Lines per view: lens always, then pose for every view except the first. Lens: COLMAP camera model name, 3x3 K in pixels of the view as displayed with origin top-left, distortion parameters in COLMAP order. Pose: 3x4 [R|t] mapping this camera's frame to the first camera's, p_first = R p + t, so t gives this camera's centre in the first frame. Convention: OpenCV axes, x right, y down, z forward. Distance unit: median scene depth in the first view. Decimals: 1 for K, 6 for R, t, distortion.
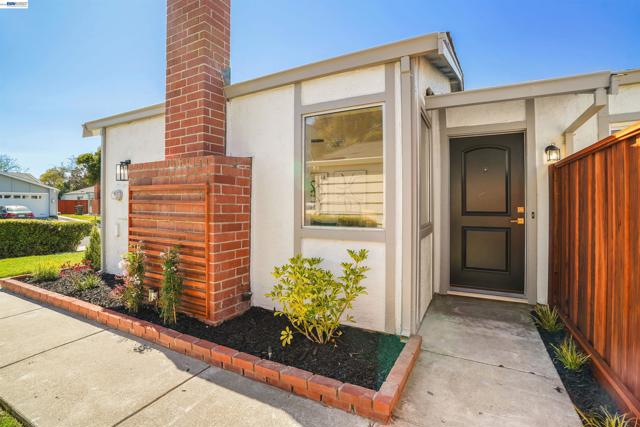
lens RADIAL K [[299.6, 0, 328.0], [0, 299.6, 205.8], [0, 0, 1]] dist [-0.055802, 0.020739]
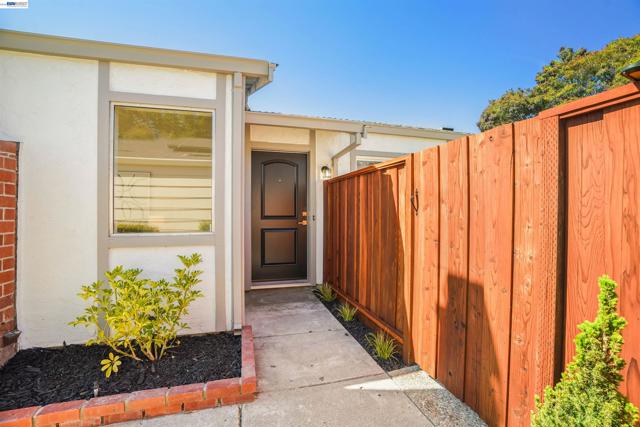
lens RADIAL K [[297.4, 0, 323.5], [0, 297.4, 216.0], [0, 0, 1]] dist [-0.055228, 0.020714]
pose [[0.727769, -0.010592, 0.685741, -0.235021], [0.002888, 0.999919, 0.012380, 0.009532], [-0.685816, -0.007029, 0.727741, -0.005458]]
